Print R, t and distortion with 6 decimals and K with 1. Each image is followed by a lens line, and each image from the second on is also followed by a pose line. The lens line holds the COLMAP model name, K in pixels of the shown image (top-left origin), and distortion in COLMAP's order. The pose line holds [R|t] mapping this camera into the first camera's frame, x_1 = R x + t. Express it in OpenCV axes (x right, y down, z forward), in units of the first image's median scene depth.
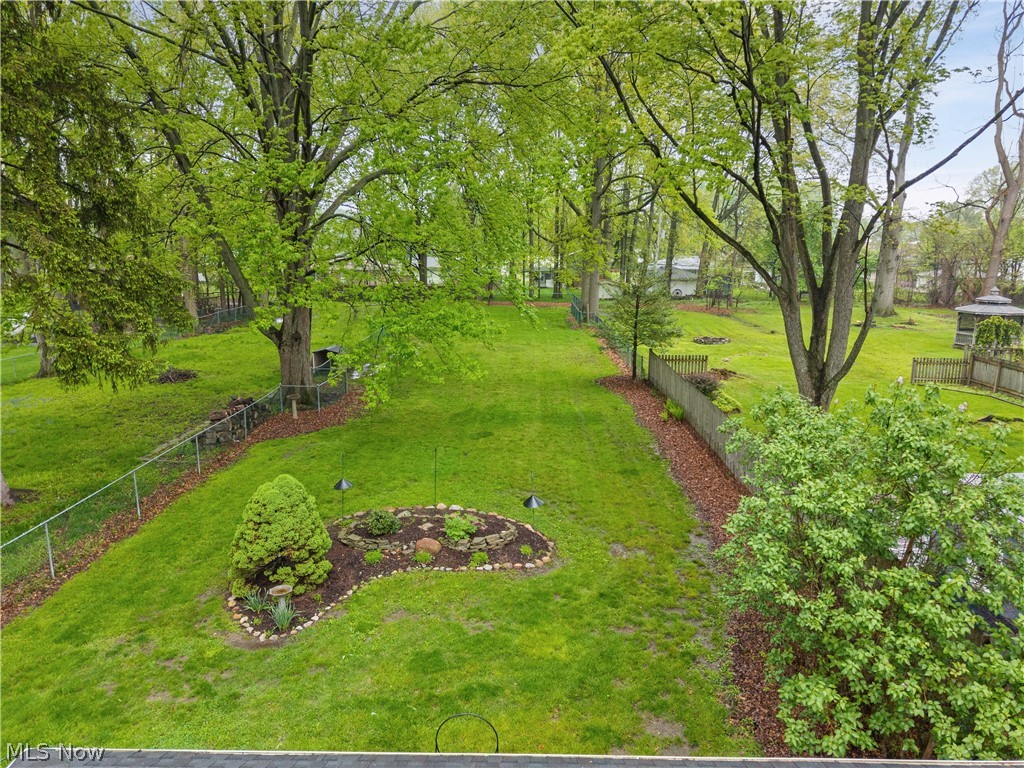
lens RADIAL K [[679.8, 0, 518.9], [0, 679.8, 382.7], [0, 0, 1]] dist [0.084398, -0.096564]
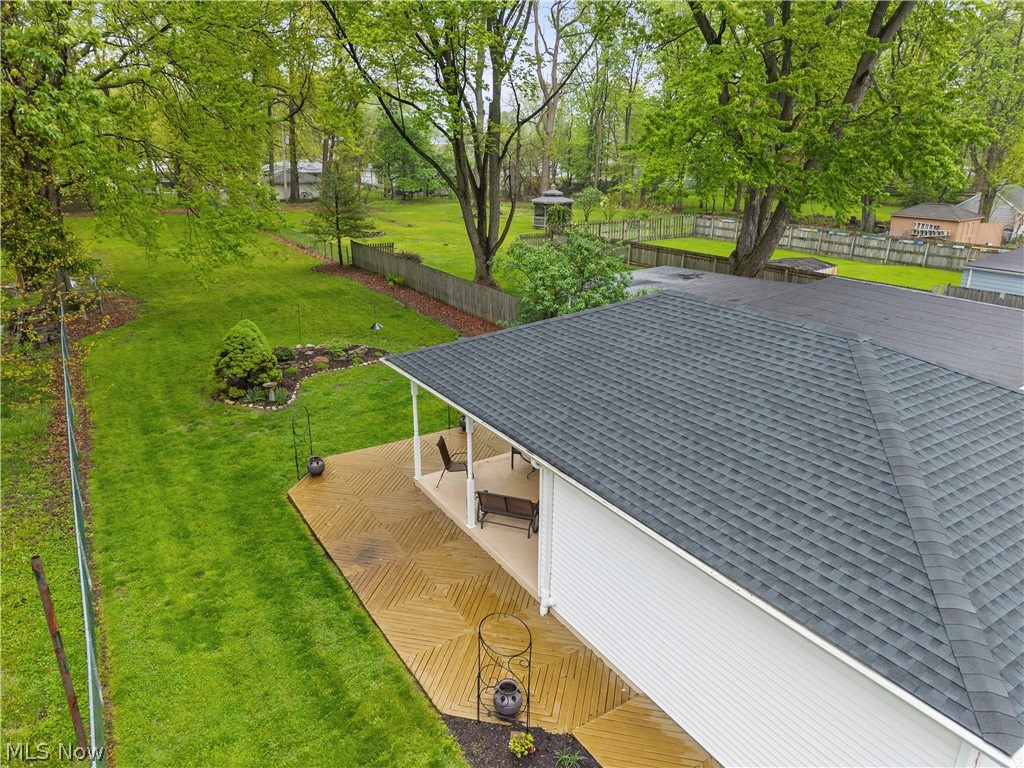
lens RADIAL K [[679.8, 0, 518.9], [0, 679.8, 382.7], [0, 0, 1]] dist [0.084398, -0.096564]
pose [[0.833547, -0.181390, 0.521821, -0.310279], [0.108555, 0.979924, 0.167227, 0.036016], [-0.541678, -0.082746, 0.836503, -0.319067]]
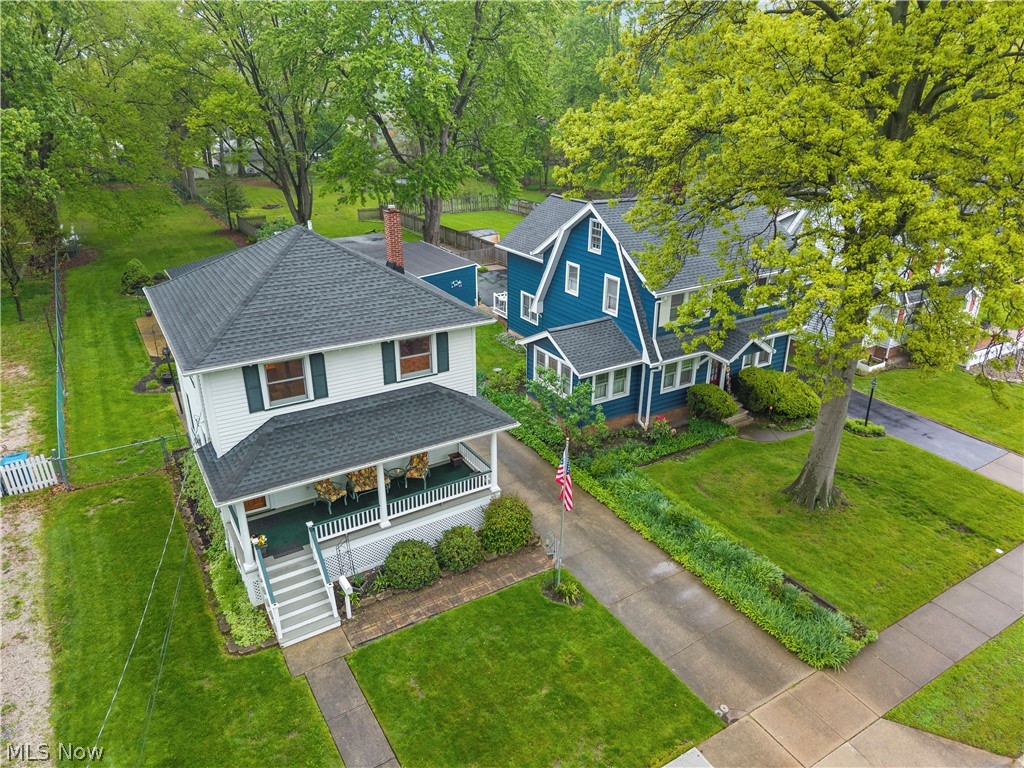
lens RADIAL K [[679.8, 0, 518.9], [0, 679.8, 382.7], [0, 0, 1]] dist [0.084398, -0.096564]
pose [[0.841397, -0.211552, 0.497290, -0.270327], [0.109738, 0.967907, 0.226085, 0.075641], [-0.529159, -0.135656, 0.837609, -1.463197]]
